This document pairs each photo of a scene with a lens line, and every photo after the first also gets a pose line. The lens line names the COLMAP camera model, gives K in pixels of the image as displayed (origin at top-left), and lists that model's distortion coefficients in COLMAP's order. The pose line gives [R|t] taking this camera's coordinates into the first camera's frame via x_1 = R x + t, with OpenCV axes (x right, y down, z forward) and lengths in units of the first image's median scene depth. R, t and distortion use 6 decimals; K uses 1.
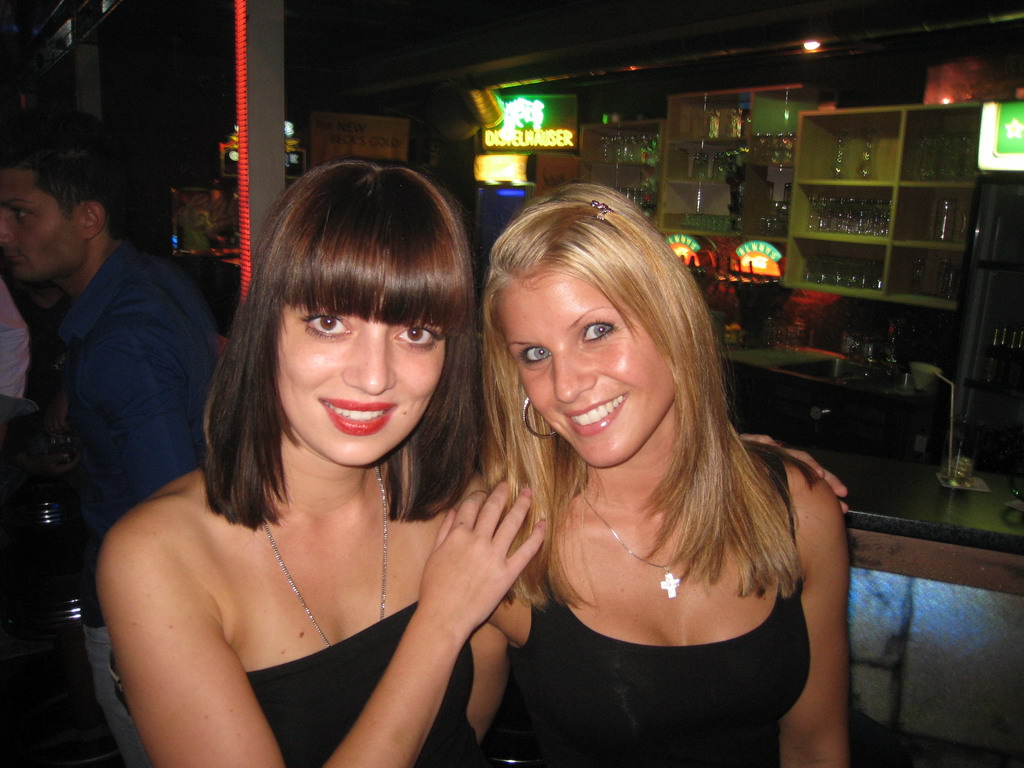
lens RADIAL K [[828.4, 0, 505.0], [0, 828.4, 384.5], [0, 0, 1]] dist [-0.179965, 0.115540]
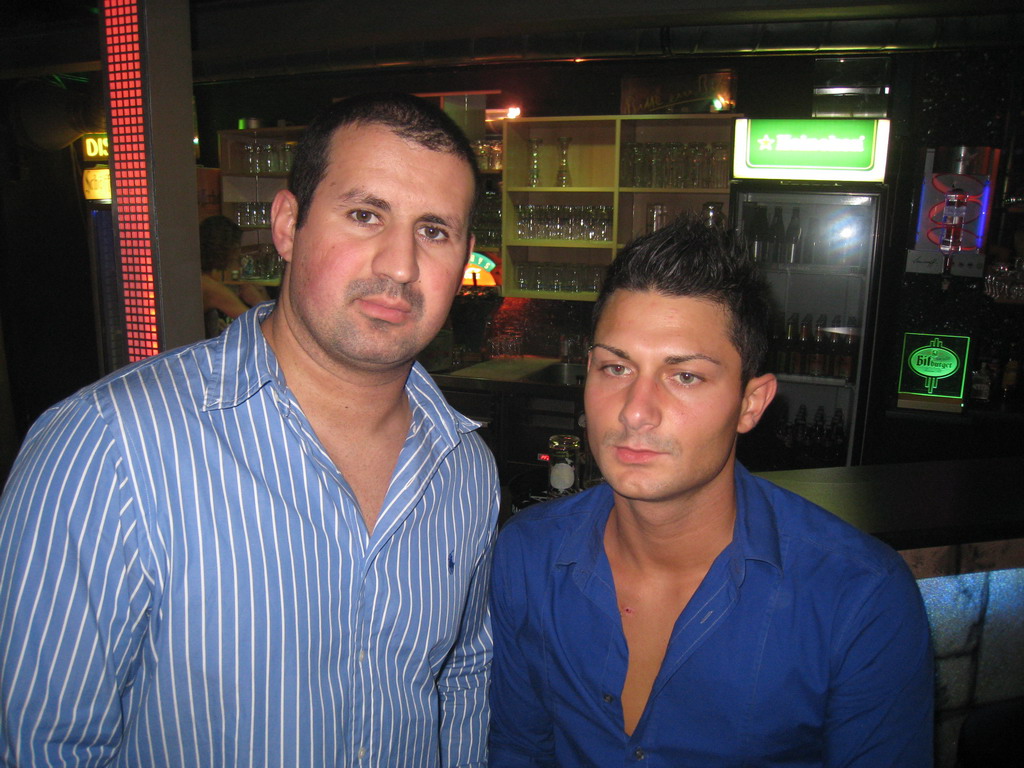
lens RADIAL K [[828.4, 0, 505.0], [0, 828.4, 384.5], [0, 0, 1]] dist [-0.179965, 0.115540]
pose [[0.821319, -0.137130, 0.553742, -0.231349], [0.139459, 0.989491, 0.038193, -0.054748], [-0.553160, 0.045856, 0.831812, 0.174506]]
